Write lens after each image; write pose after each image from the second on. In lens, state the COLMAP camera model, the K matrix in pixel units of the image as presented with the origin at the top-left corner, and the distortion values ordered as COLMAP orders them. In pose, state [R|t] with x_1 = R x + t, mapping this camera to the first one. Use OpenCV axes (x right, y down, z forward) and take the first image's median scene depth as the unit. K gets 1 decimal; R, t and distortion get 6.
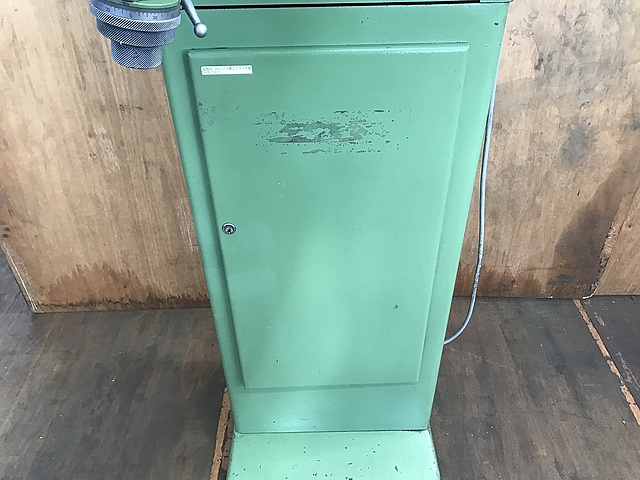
lens RADIAL K [[528.3, 0, 319.2], [0, 528.3, 253.7], [0, 0, 1]] dist [0.007609, -0.000328]
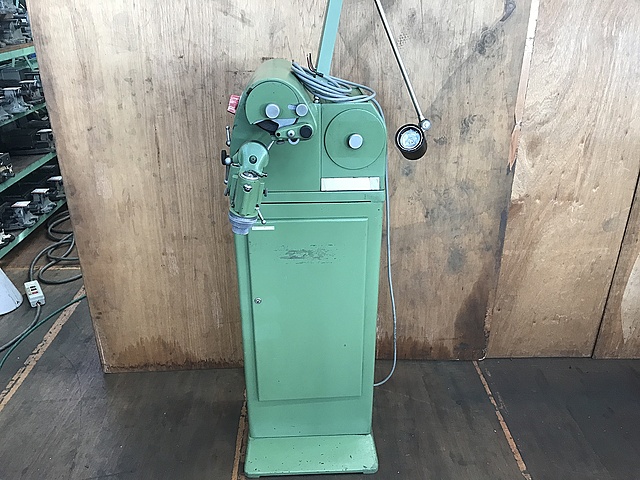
lens RADIAL K [[528.3, 0, 319.2], [0, 528.3, 253.7], [0, 0, 1]] dist [0.007609, -0.000328]
pose [[0.999245, -0.000387, 0.038848, -0.010427], [0.008547, 0.977642, -0.210102, 0.118062], [-0.037899, 0.210275, 0.976907, -0.589254]]
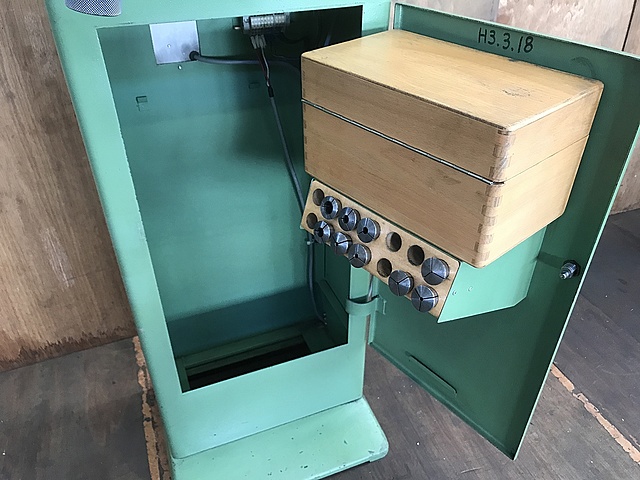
lens RADIAL K [[528.3, 0, 319.2], [0, 528.3, 253.7], [0, 0, 1]] dist [0.007609, -0.000328]
pose [[0.930972, -0.201917, 0.304173, -0.114582], [0.214899, 0.976590, -0.009453, 0.043786], [-0.295144, 0.074167, 0.952570, 0.019361]]
